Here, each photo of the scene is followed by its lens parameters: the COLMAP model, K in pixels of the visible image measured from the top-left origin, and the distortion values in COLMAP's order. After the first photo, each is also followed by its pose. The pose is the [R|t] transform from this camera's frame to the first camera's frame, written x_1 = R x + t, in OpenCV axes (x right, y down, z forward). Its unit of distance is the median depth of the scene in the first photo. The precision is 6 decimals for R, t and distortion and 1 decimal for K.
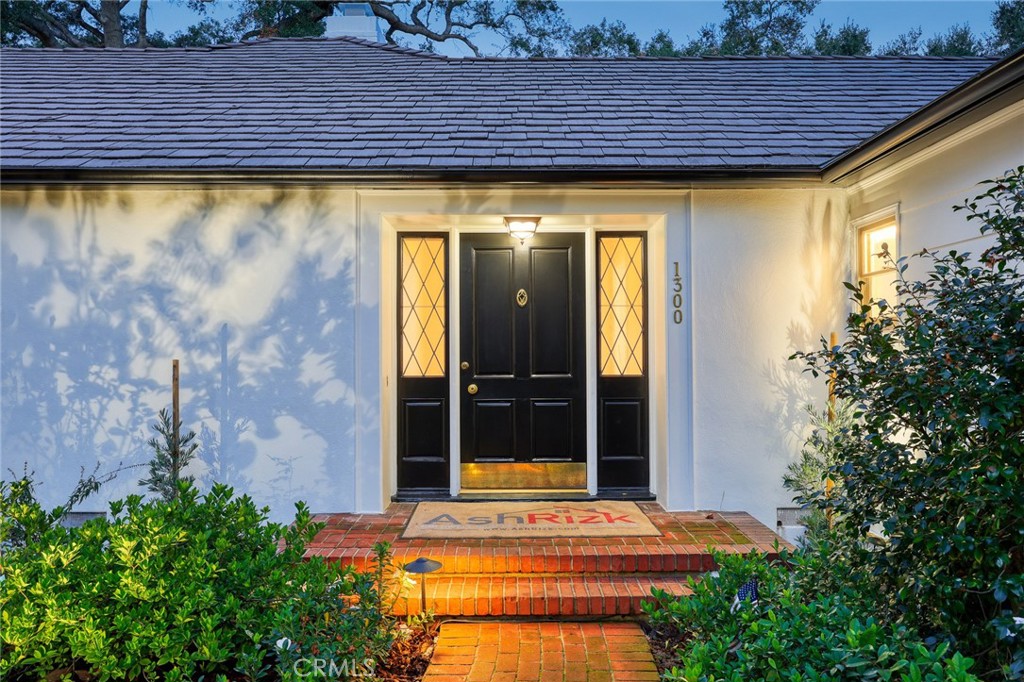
lens RADIAL K [[781.0, 0, 517.7], [0, 781.0, 337.6], [0, 0, 1]] dist [-0.002168, 0.002456]
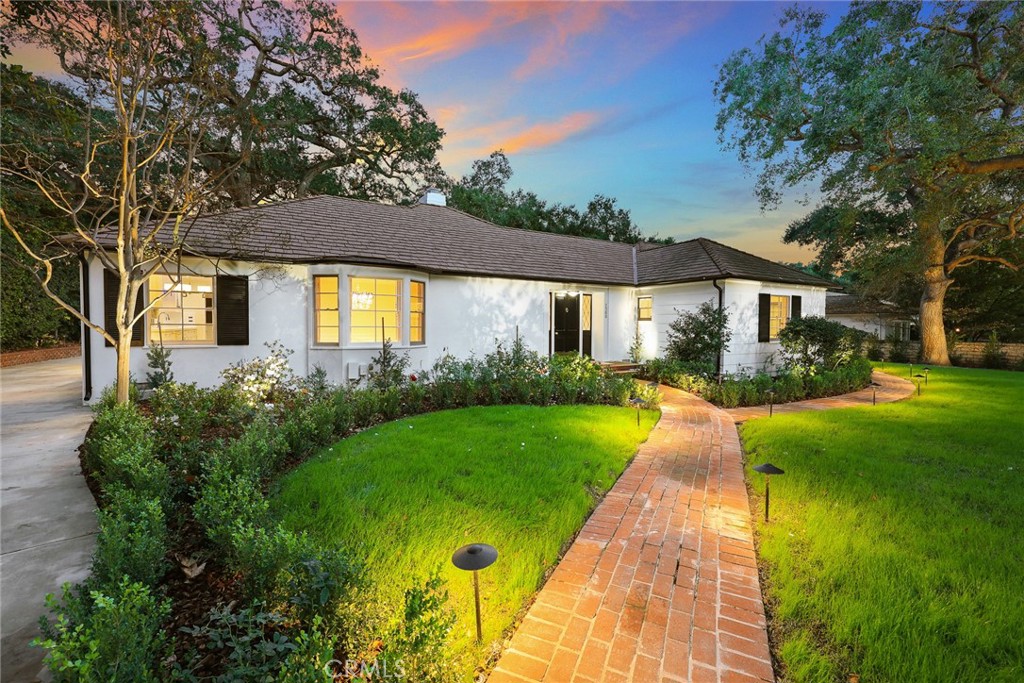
lens RADIAL K [[414.9, 0, 514.9], [0, 414.9, 332.7], [0, 0, 1]] dist [-0.000810, -0.000573]
pose [[0.872745, 0.000097, 0.488176, -1.348492], [-0.021206, 0.999064, 0.037712, -0.012444], [-0.487715, -0.043265, 0.871930, -0.747780]]
